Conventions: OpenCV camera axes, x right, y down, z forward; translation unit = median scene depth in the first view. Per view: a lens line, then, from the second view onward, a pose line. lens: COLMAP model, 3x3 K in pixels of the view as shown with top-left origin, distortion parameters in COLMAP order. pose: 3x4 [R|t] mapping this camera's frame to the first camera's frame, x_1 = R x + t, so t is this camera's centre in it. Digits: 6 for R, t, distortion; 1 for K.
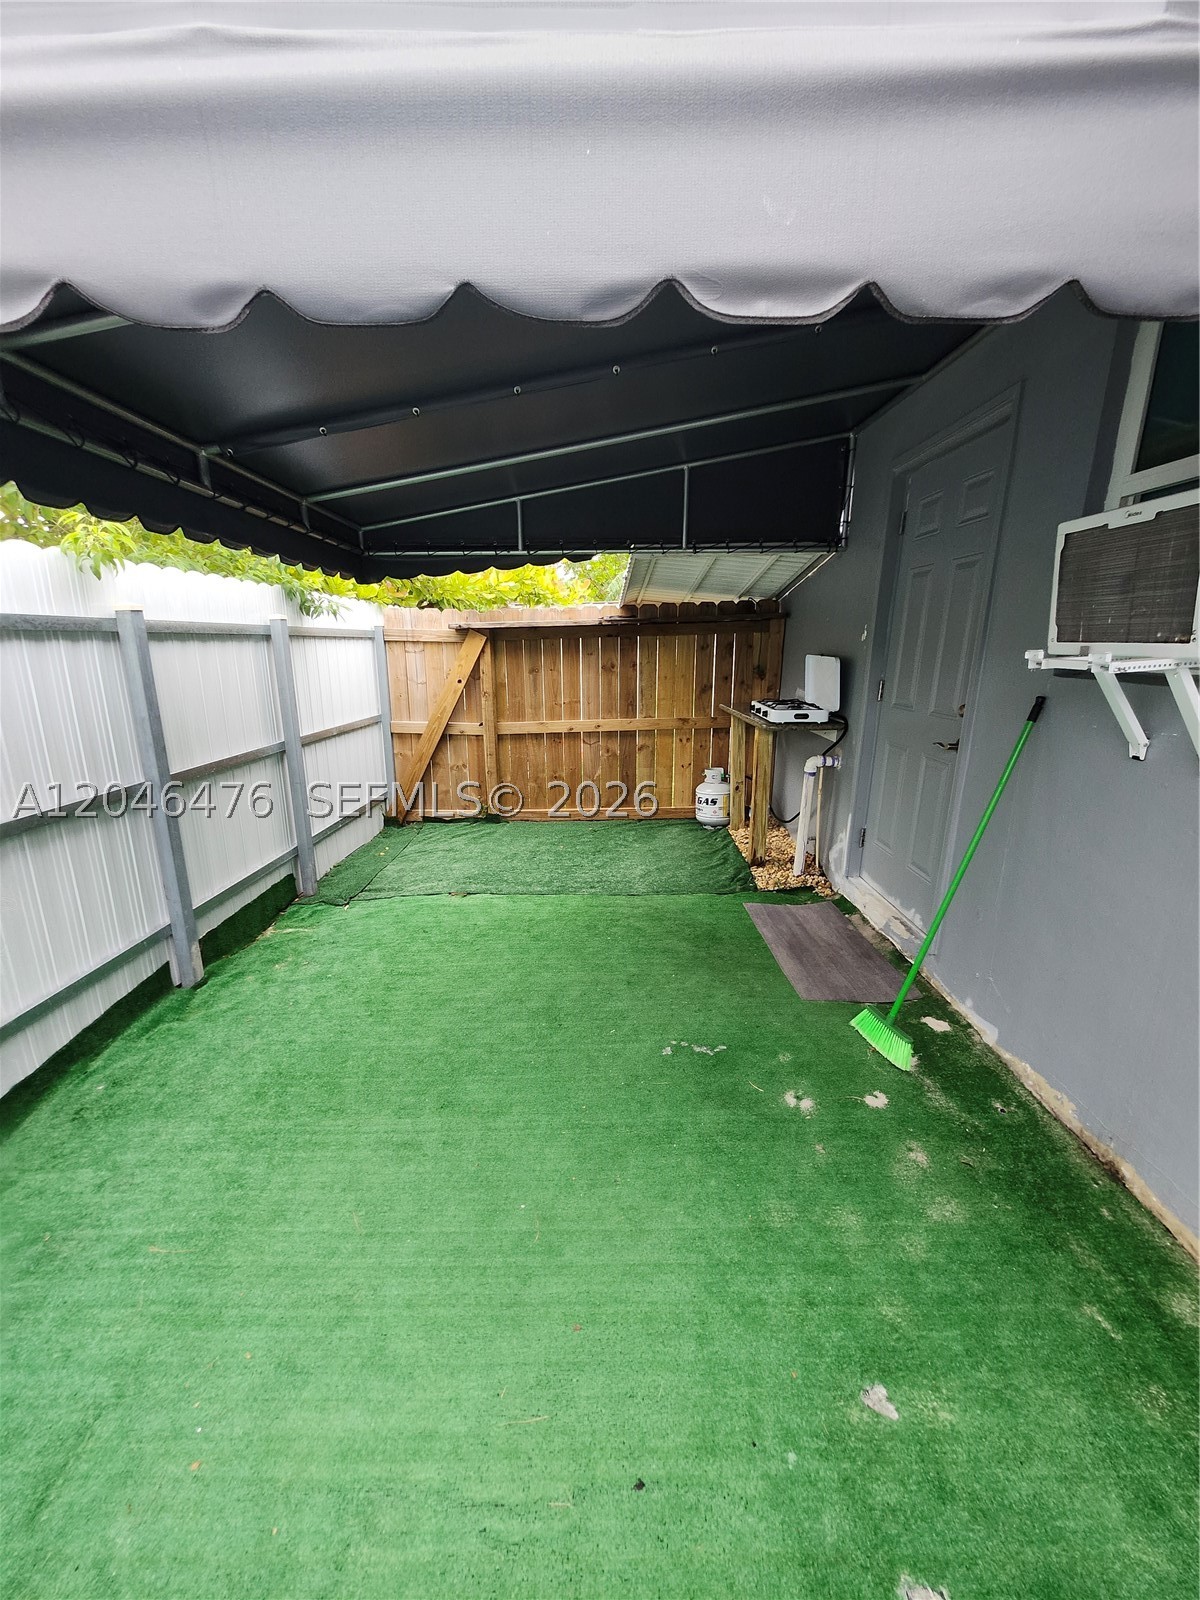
lens RADIAL K [[628.5, 0, 595.6], [0, 628.5, 802.9], [0, 0, 1]] dist [0.000106, -0.000055]
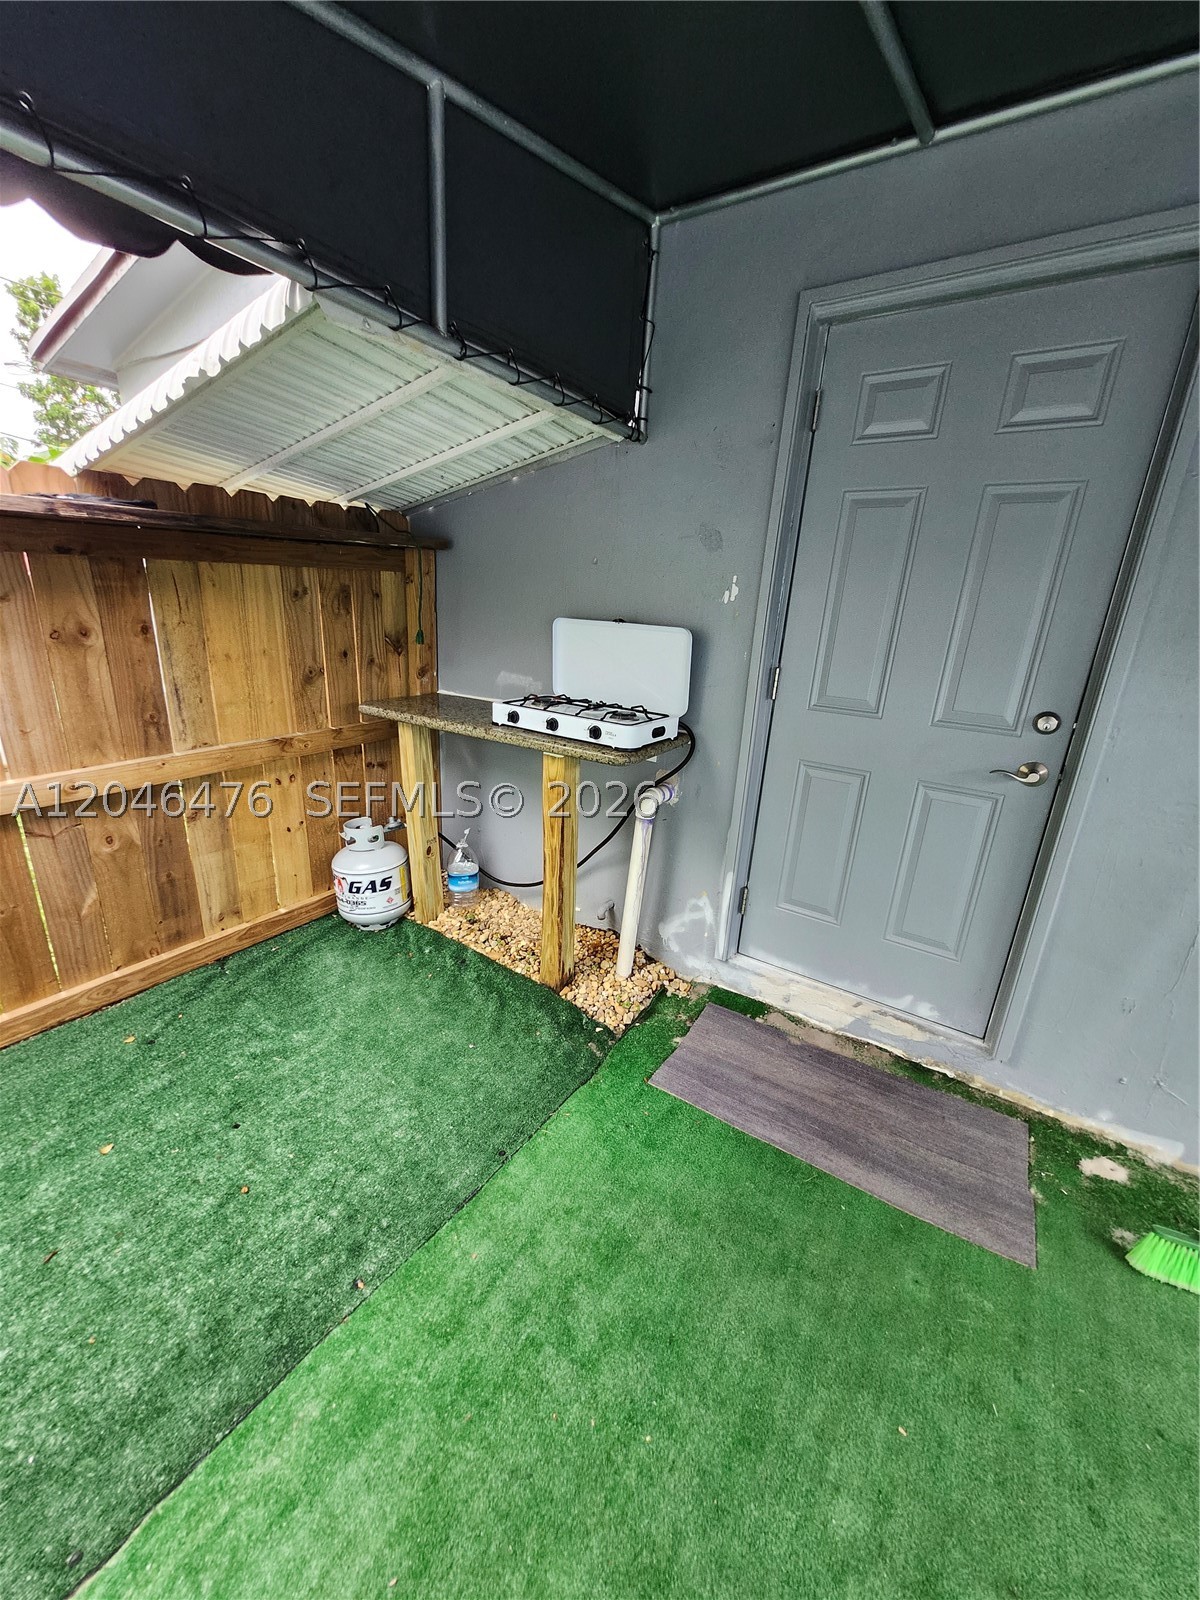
lens RADIAL K [[628.5, 0, 598.3], [0, 628.5, 802.1], [0, 0, 1]] dist [0.000106, -0.000055]
pose [[0.563101, -0.217749, 0.797184, -0.151091], [0.154211, 0.975404, 0.157500, -0.149254], [-0.811872, 0.034246, 0.582830, 0.606573]]
